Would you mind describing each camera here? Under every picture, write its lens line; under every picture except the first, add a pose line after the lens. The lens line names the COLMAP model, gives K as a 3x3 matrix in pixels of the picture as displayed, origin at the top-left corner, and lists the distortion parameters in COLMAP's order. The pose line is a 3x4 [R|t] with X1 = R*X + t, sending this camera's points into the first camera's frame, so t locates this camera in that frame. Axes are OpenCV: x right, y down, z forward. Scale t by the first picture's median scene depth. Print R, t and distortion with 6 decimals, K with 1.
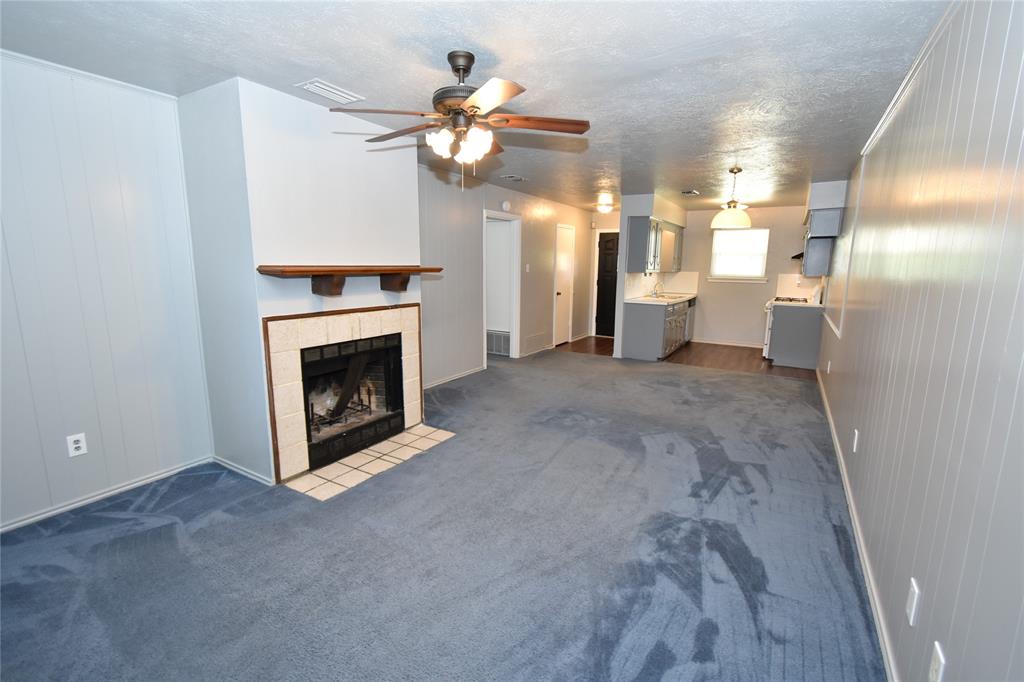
lens RADIAL K [[451.3, 0, 509.5], [0, 451.3, 341.1], [0, 0, 1]] dist [-0.000265, -0.001020]
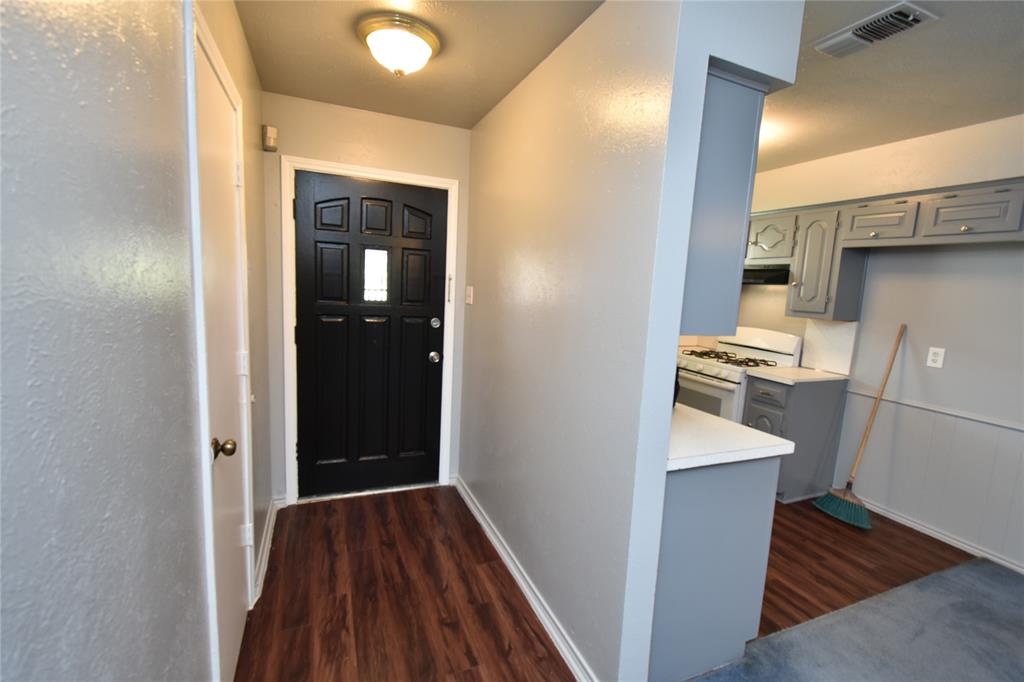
lens RADIAL K [[451.3, 0, 509.5], [0, 451.3, 341.1], [0, 0, 1]] dist [-0.000265, -0.001020]
pose [[0.584117, -0.087458, 0.806944, 0.076825], [0.095046, 0.994708, 0.039008, -0.298388], [-0.806086, 0.053911, 0.589338, 1.699694]]
